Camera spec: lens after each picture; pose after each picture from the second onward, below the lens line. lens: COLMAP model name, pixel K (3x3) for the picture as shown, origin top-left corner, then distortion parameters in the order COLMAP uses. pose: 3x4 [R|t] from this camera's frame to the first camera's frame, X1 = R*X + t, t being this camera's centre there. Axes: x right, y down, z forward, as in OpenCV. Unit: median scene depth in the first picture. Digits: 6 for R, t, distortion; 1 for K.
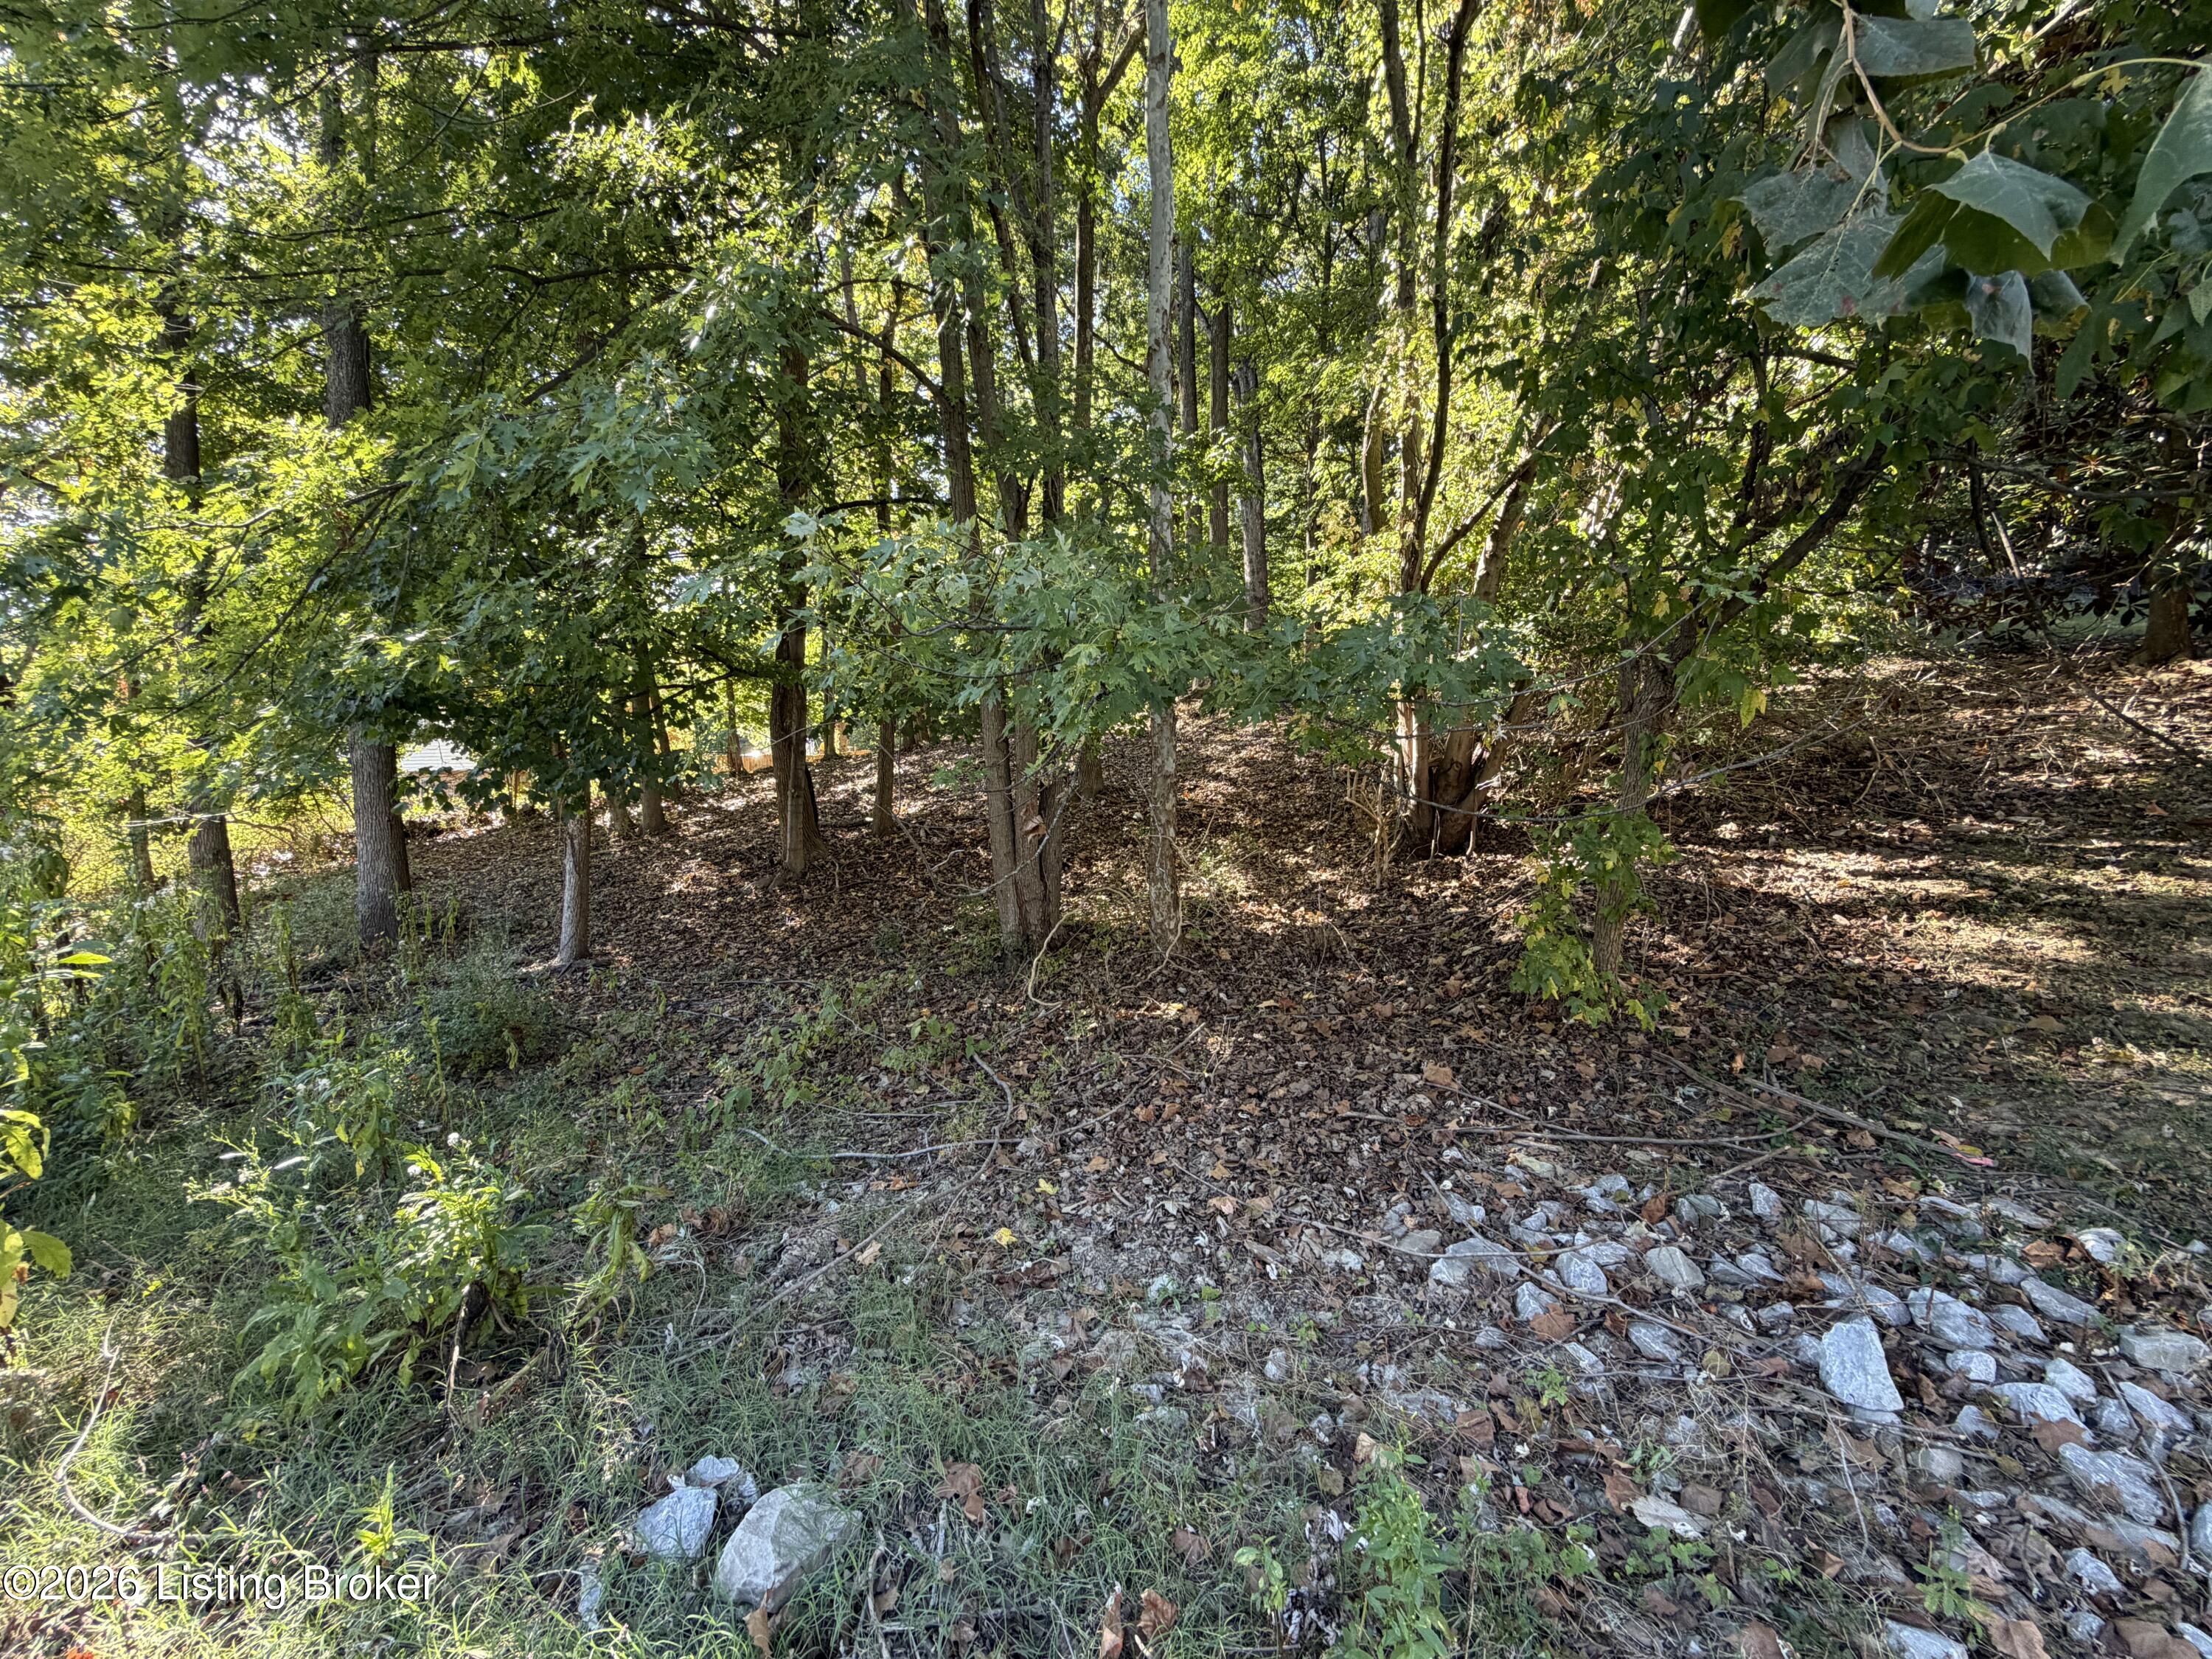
lens RADIAL K [[879.8, 0, 1106.3], [0, 879.8, 828.3], [0, 0, 1]] dist [-0.000727, 0.000336]
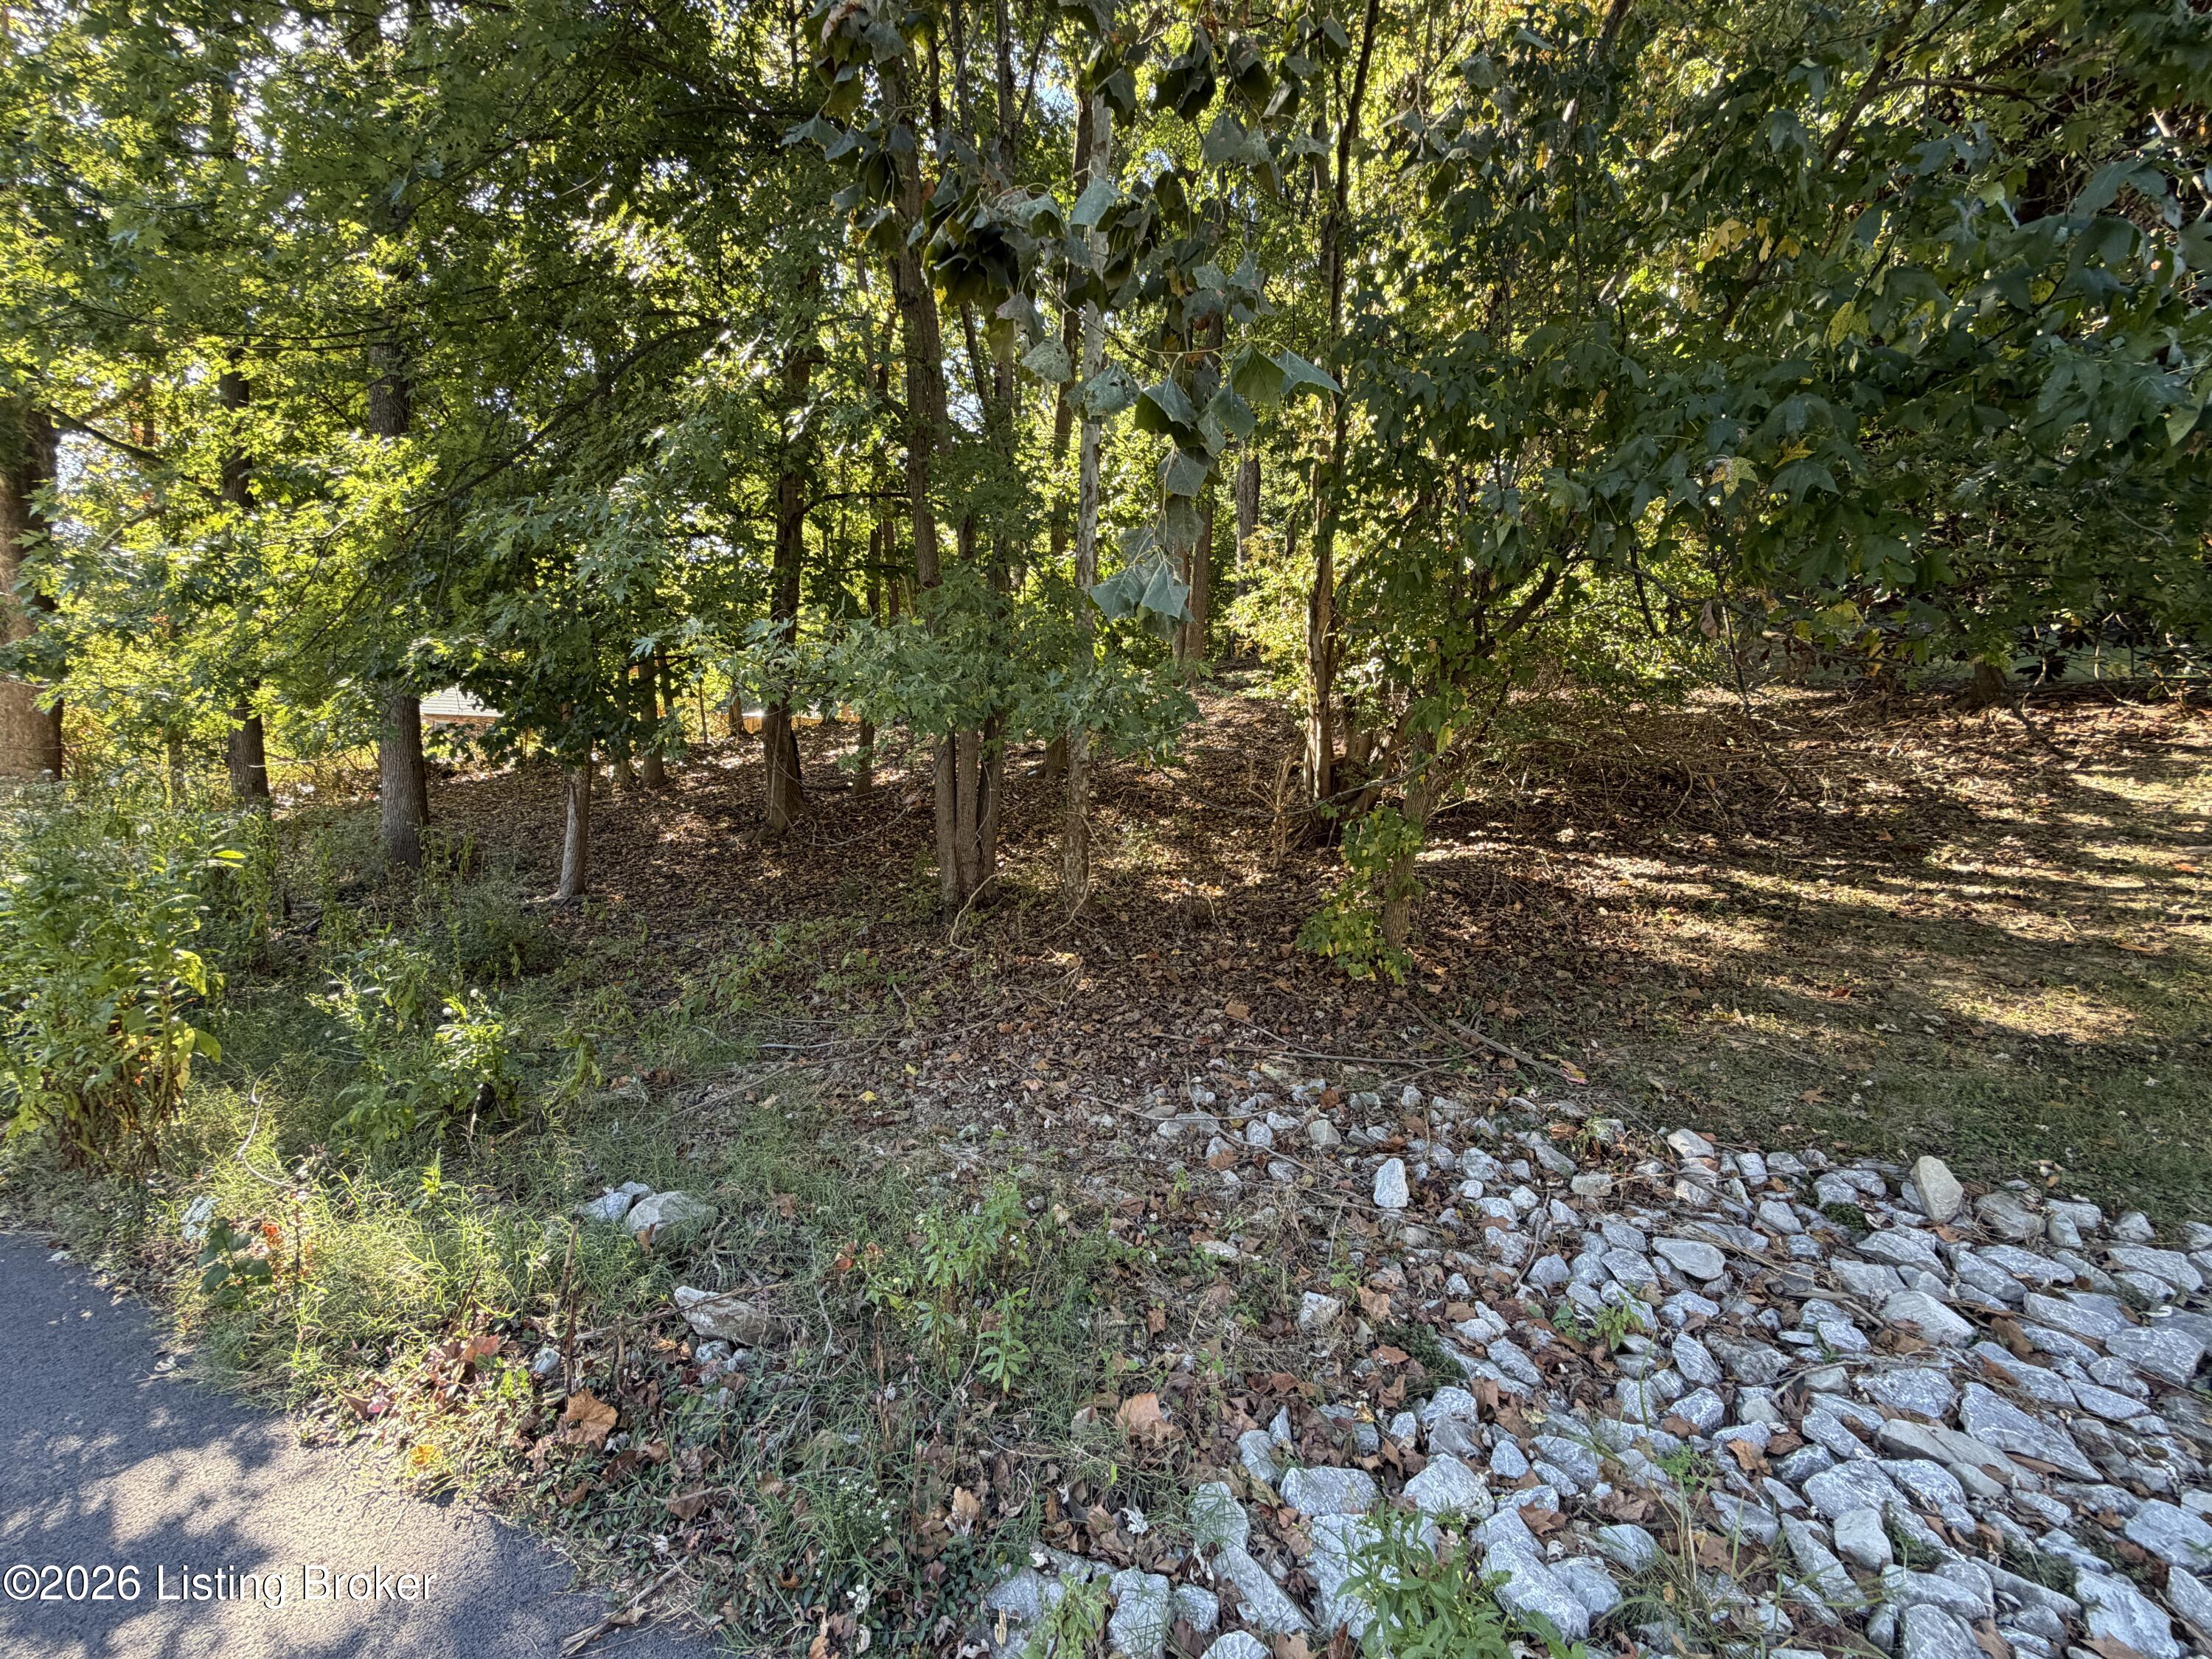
lens RADIAL K [[881.2, 0, 1106.0], [0, 881.2, 829.5], [0, 0, 1]] dist [-0.000775, 0.000277]
pose [[0.998489, 0.054507, -0.006935, 0.175074], [-0.054292, 0.998129, 0.028140, -0.007279], [0.008456, -0.027721, 0.999580, -0.259731]]
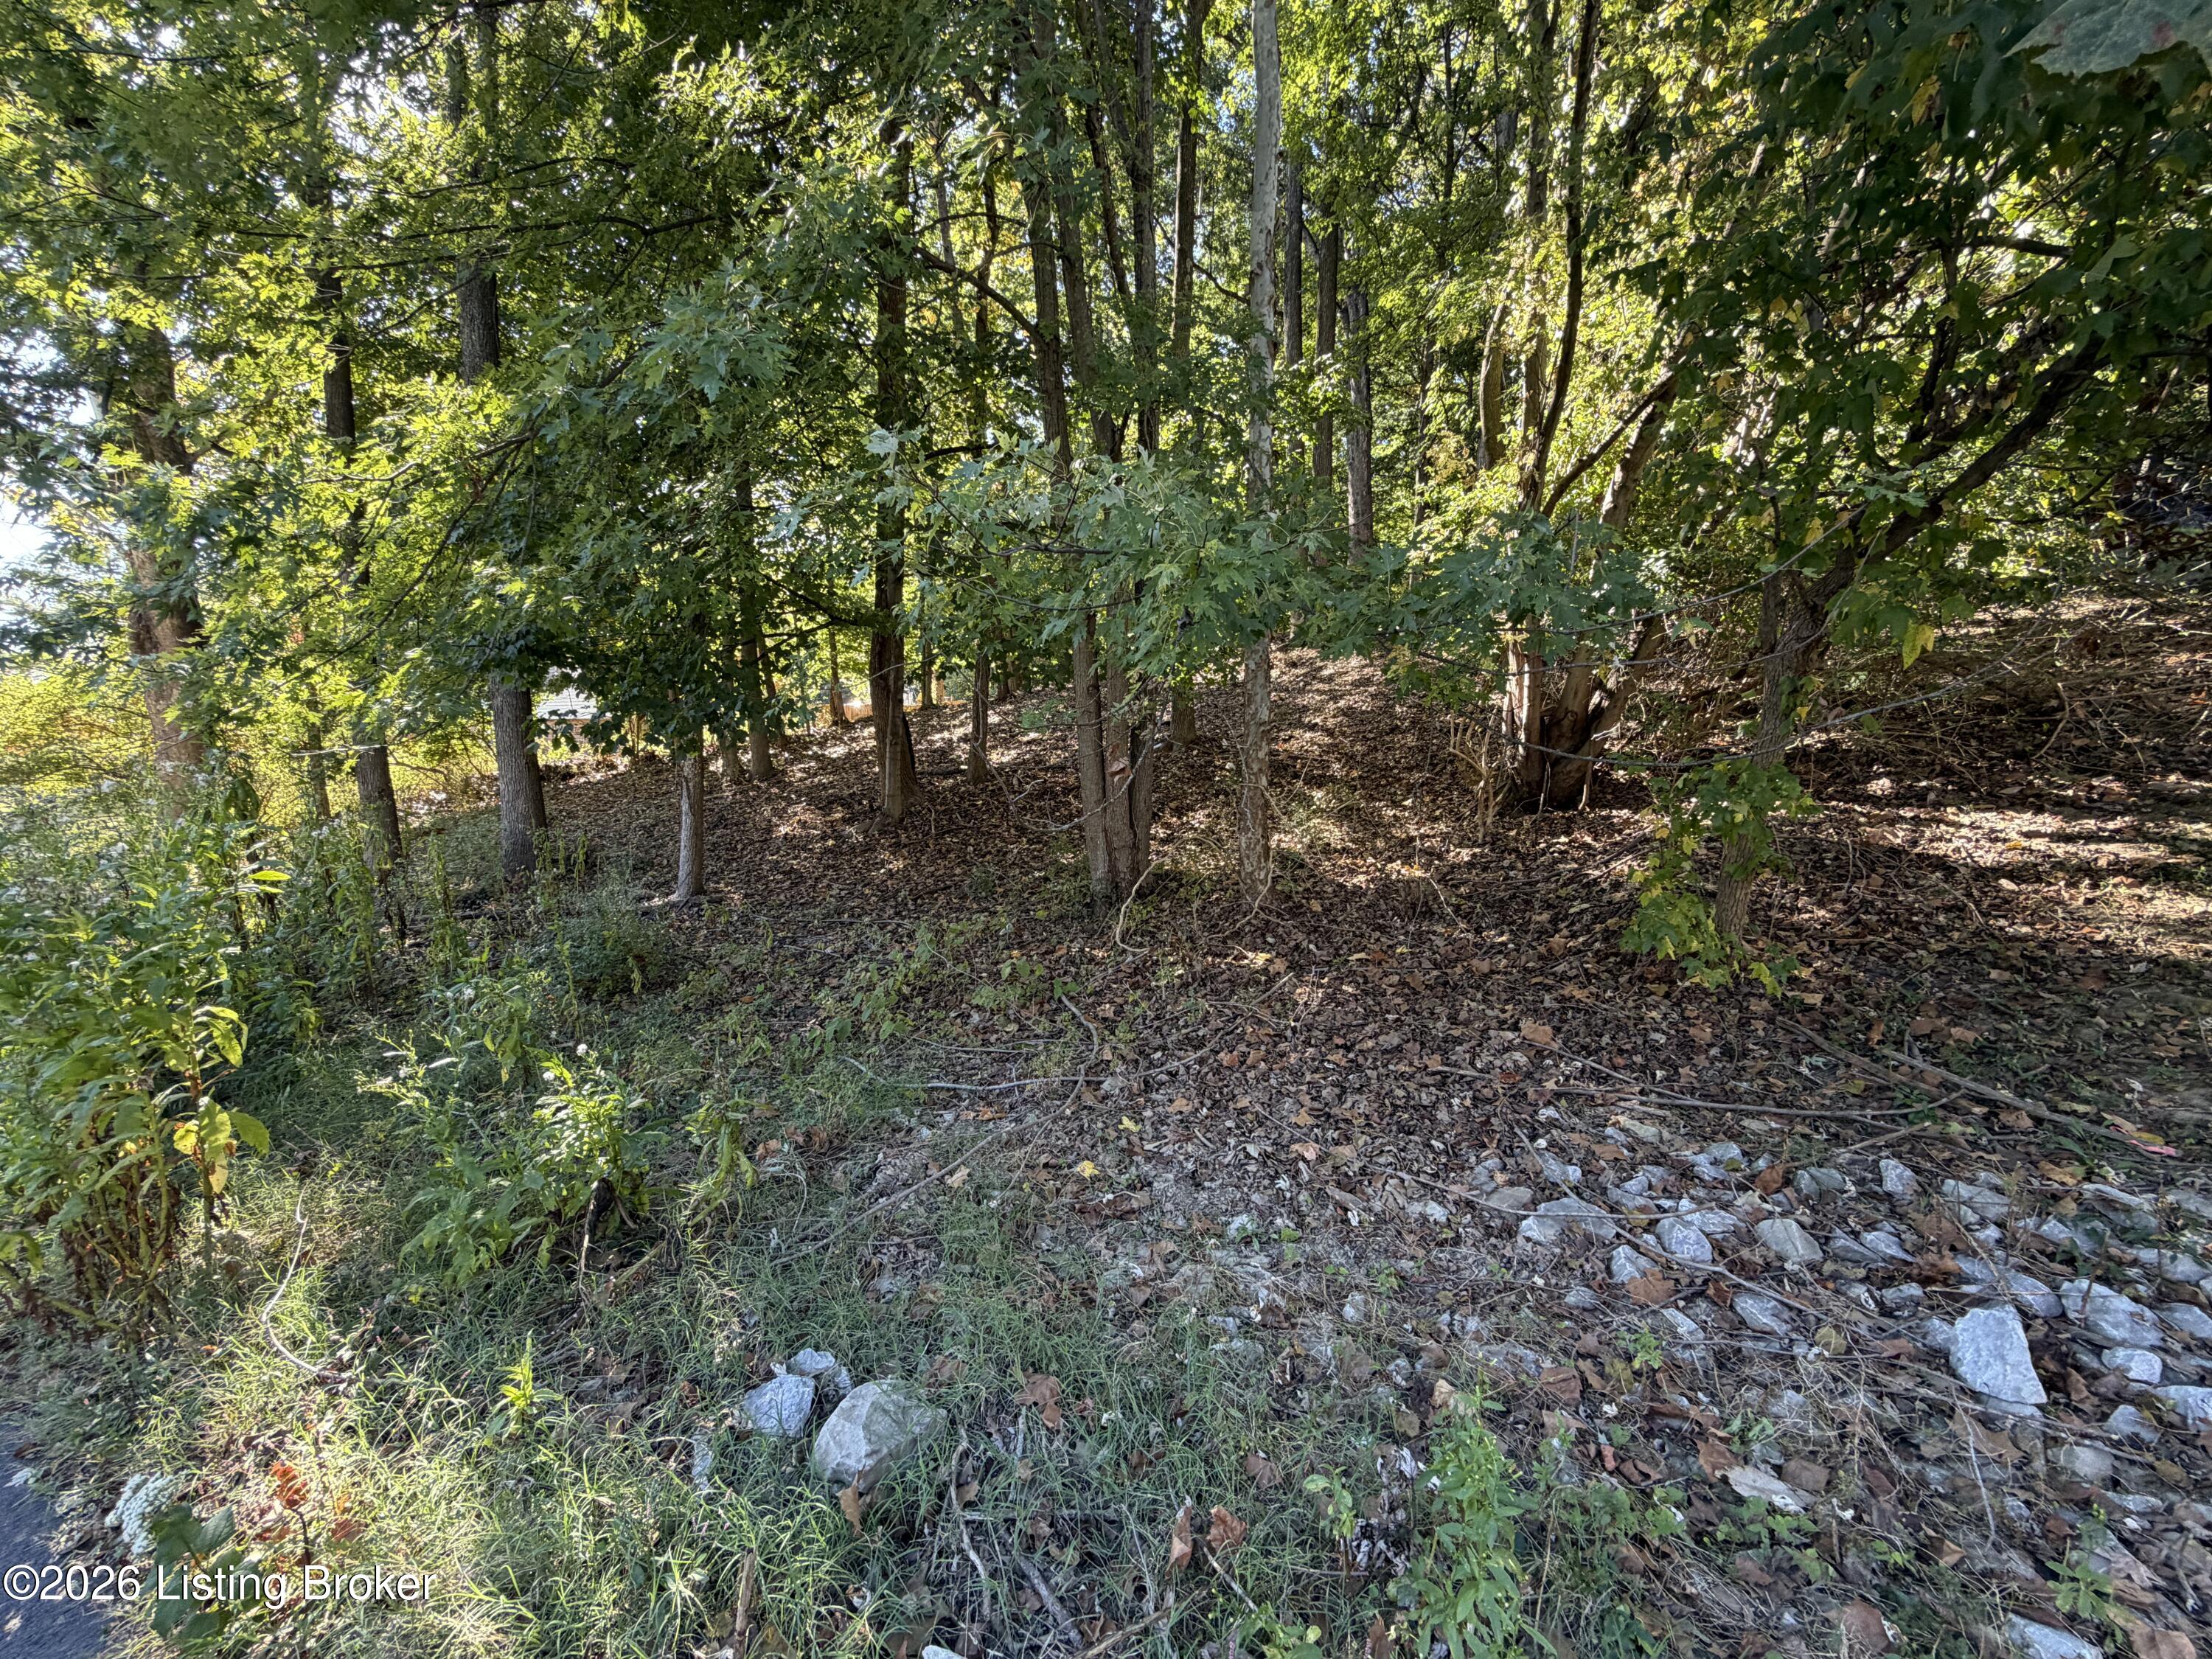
lens RADIAL K [[881.2, 0, 1106.0], [0, 881.2, 829.5], [0, 0, 1]] dist [-0.000775, 0.000277]
pose [[0.994414, 0.017811, -0.104040, 0.003970], [-0.012029, 0.998361, 0.055944, 0.008753], [0.104866, -0.054380, 0.992998, 0.004138]]
